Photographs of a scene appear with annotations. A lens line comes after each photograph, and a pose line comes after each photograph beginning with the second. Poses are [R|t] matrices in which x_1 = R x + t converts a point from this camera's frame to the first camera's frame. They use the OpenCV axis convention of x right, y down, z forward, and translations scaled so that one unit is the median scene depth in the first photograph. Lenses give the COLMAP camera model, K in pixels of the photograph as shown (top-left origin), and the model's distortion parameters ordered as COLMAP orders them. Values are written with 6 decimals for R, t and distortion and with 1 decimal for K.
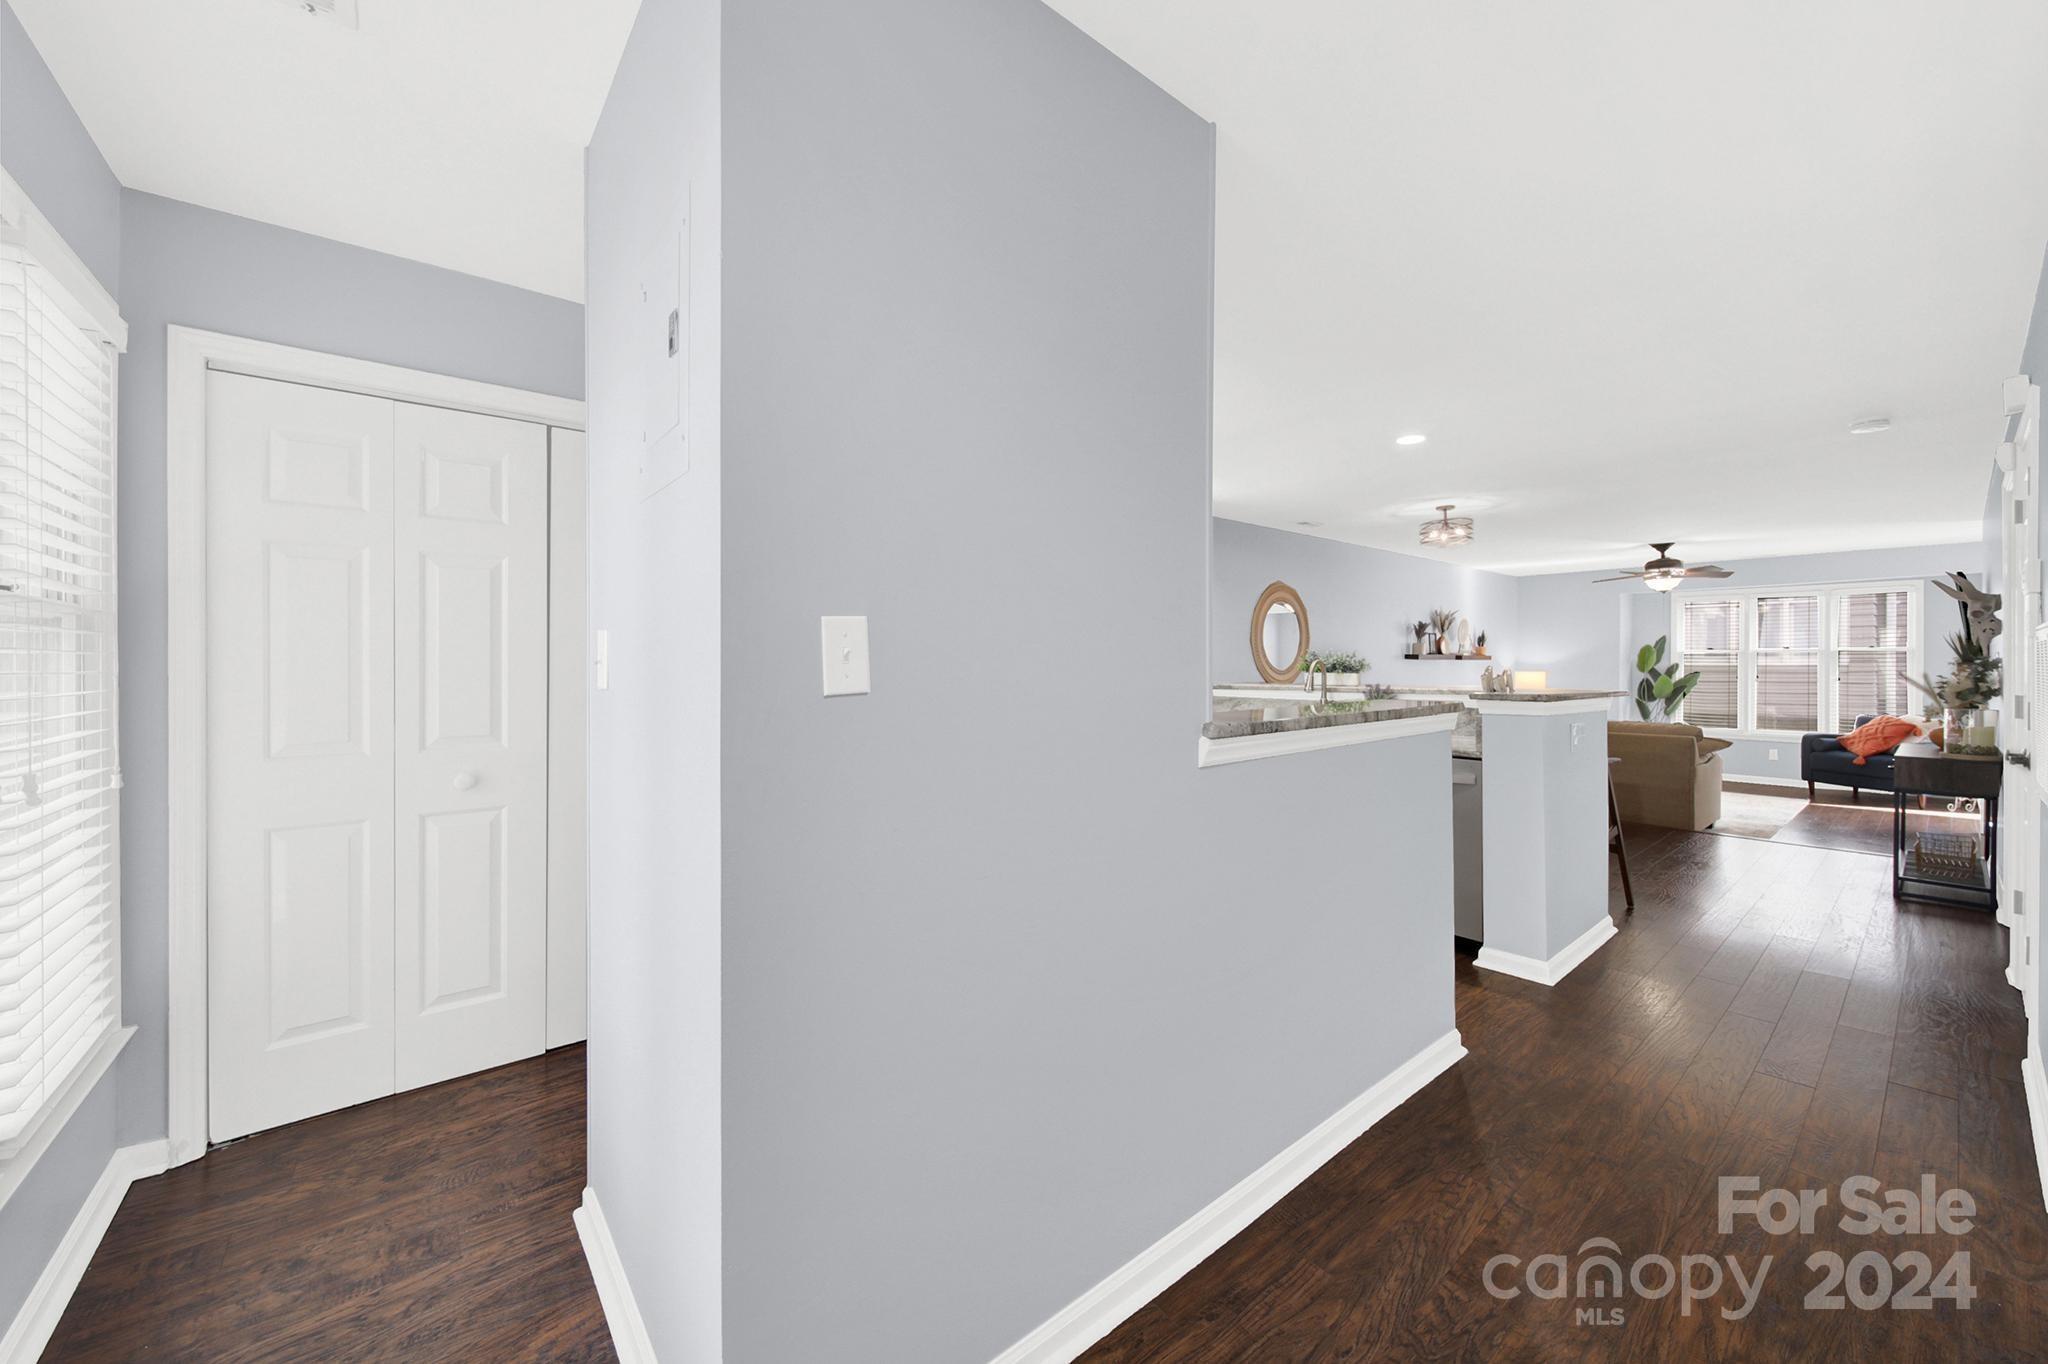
lens RADIAL K [[762.8, 0, 1016.9], [0, 762.8, 669.5], [0, 0, 1]] dist [-0.000699, -0.000048]
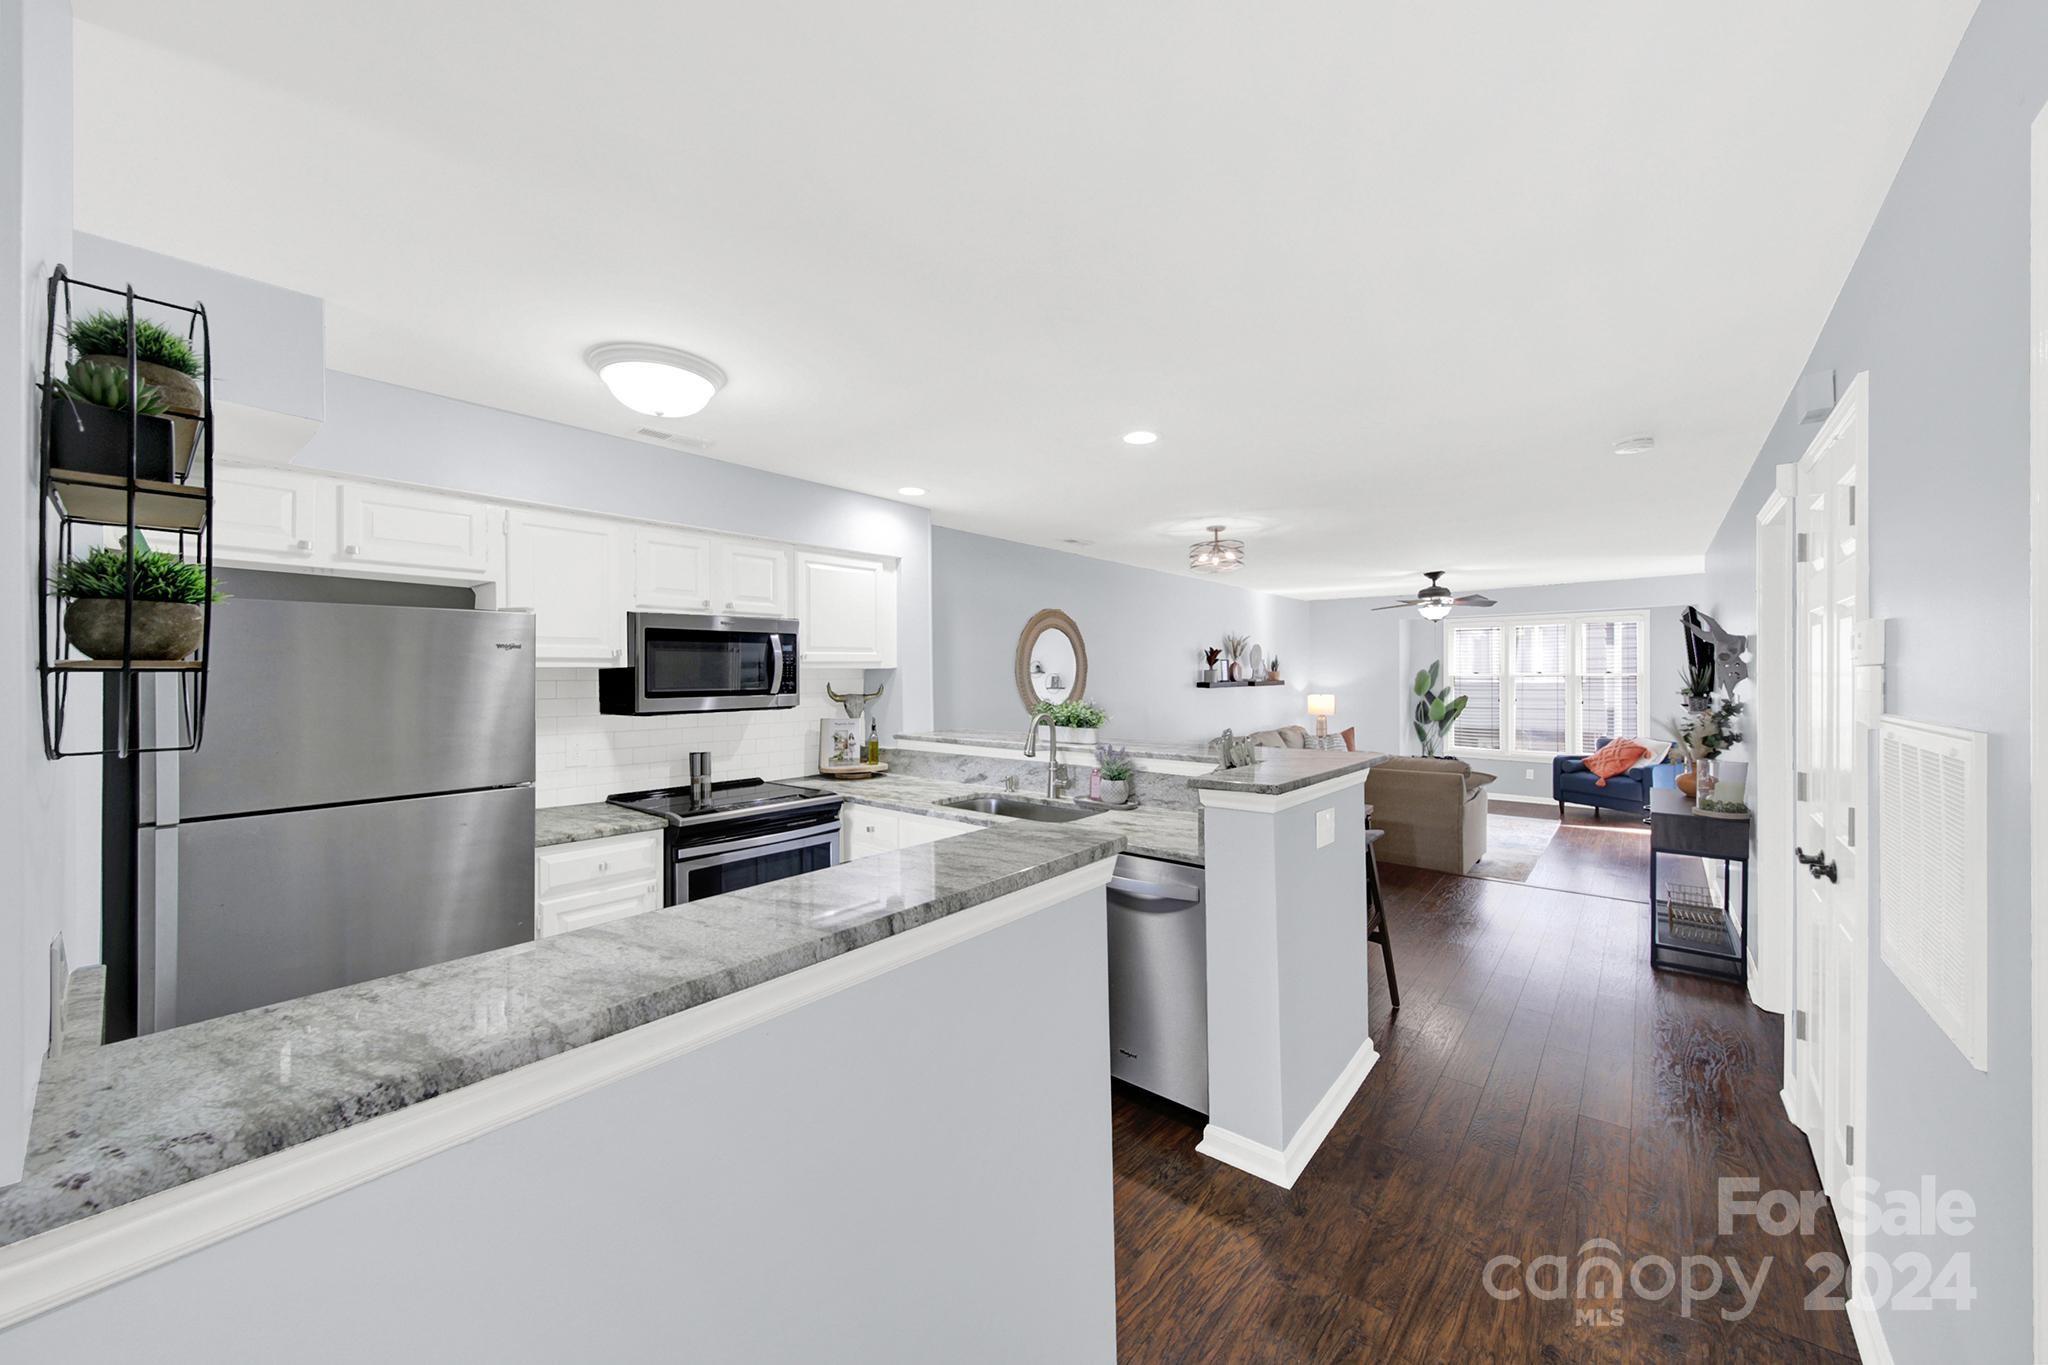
lens RADIAL K [[742.5, 0, 1020.6], [0, 742.5, 675.7], [0, 0, 1]] dist [0.007958, -0.004088]
pose [[0.982376, -0.005109, 0.186847, 0.131822], [0.006091, 0.999970, -0.004681, -0.027927], [-0.186817, 0.005736, 0.982378, 0.143606]]
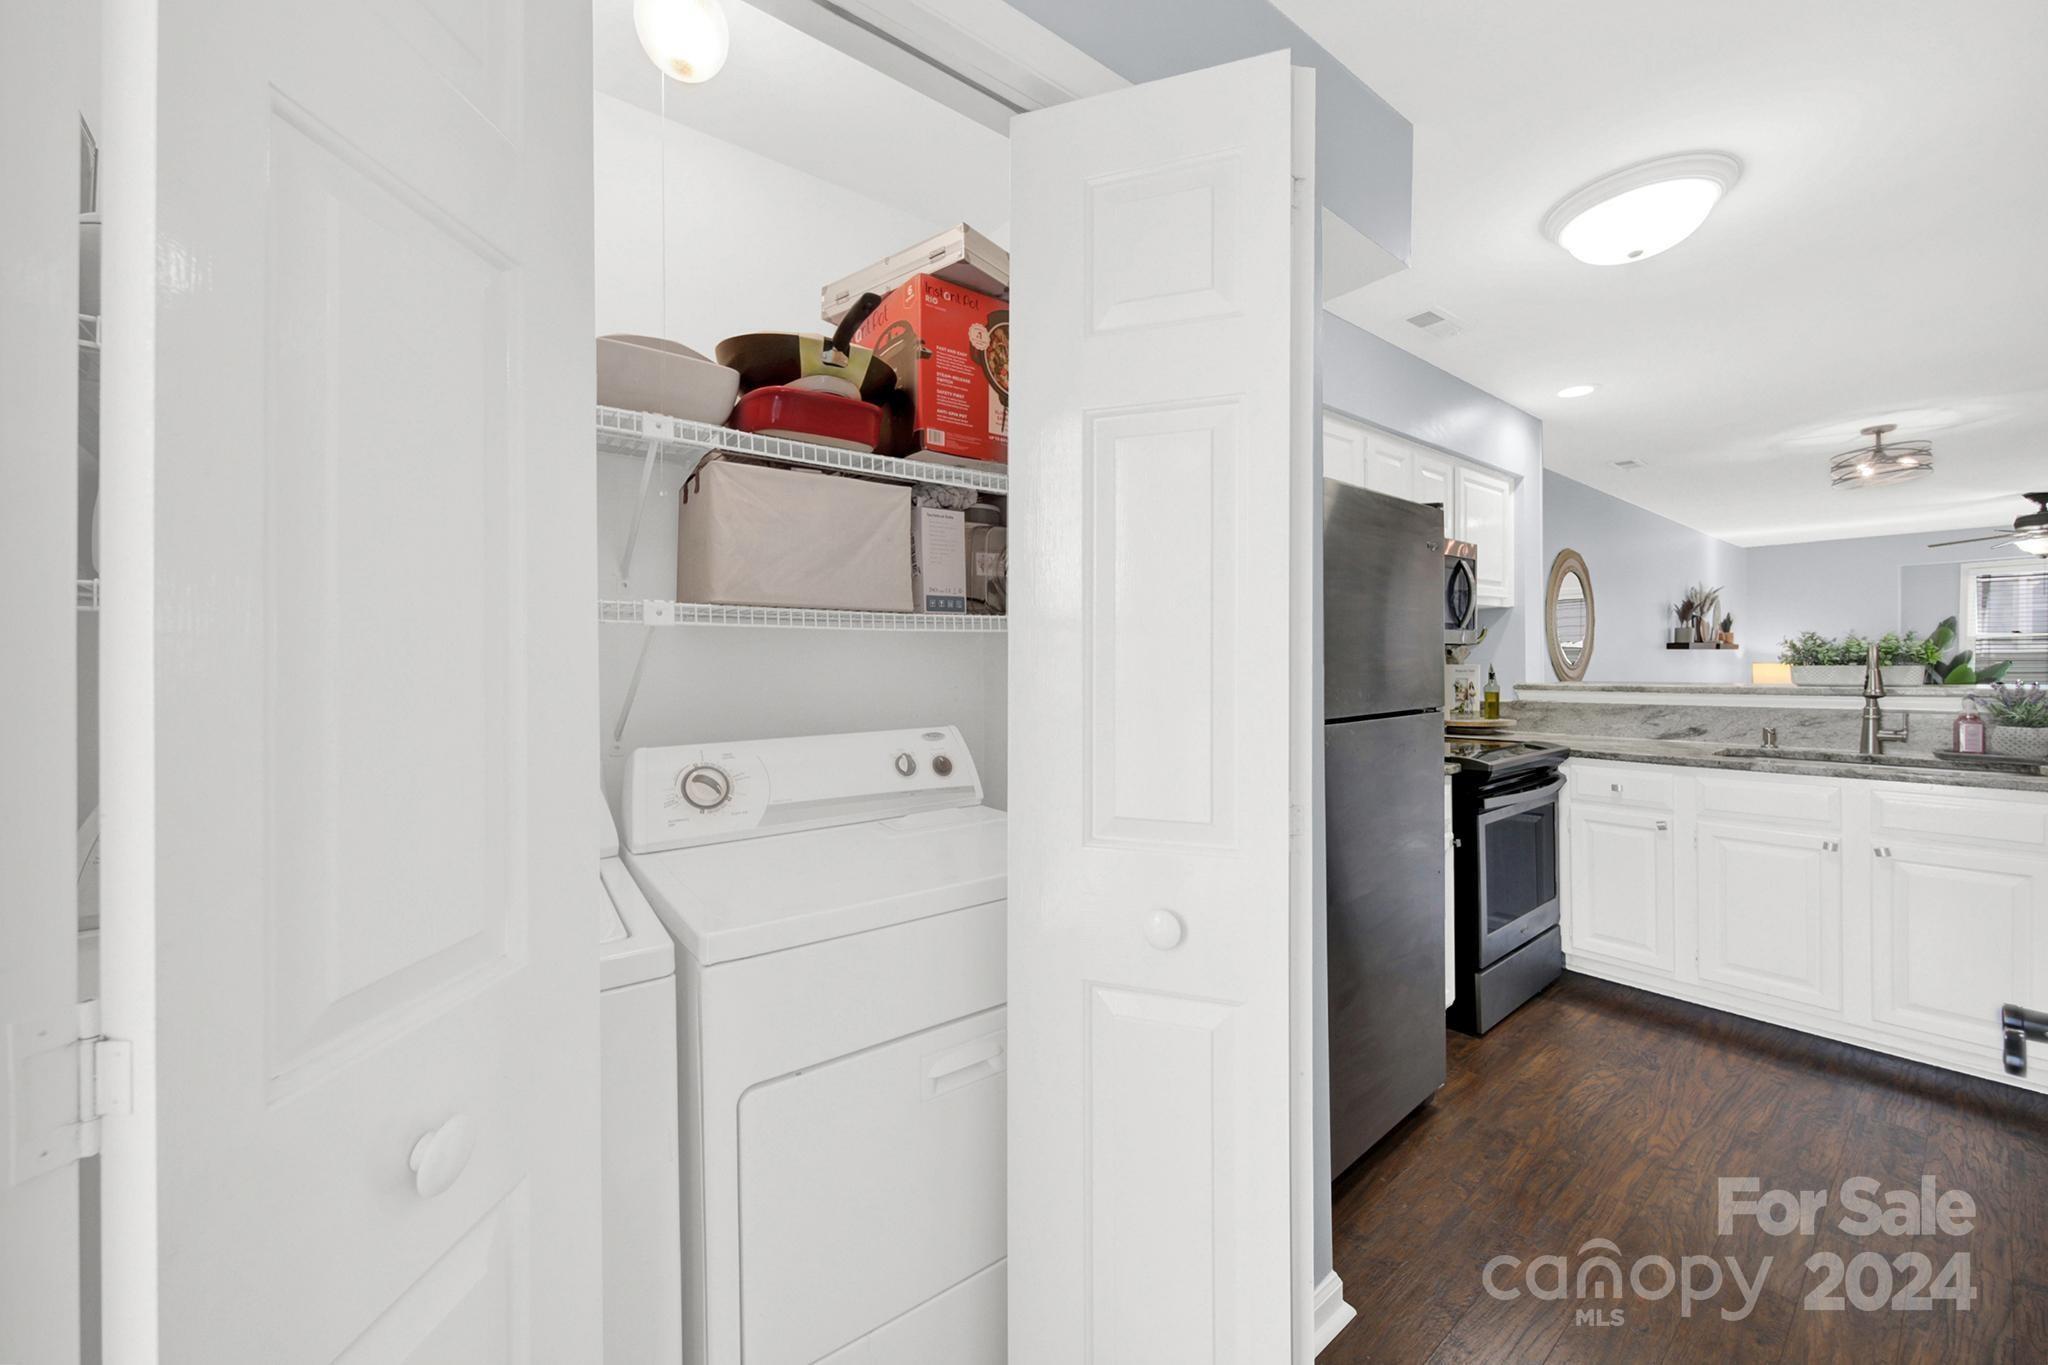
lens RADIAL K [[772.5, 0, 1023.7], [0, 772.5, 663.0], [0, 0, 1]] dist [0.002368, 0.000247]
pose [[0.999866, -0.011627, -0.011512, -0.164282], [0.011548, 0.999909, -0.006950, -0.000963], [0.011592, 0.006816, 0.999910, 0.210877]]
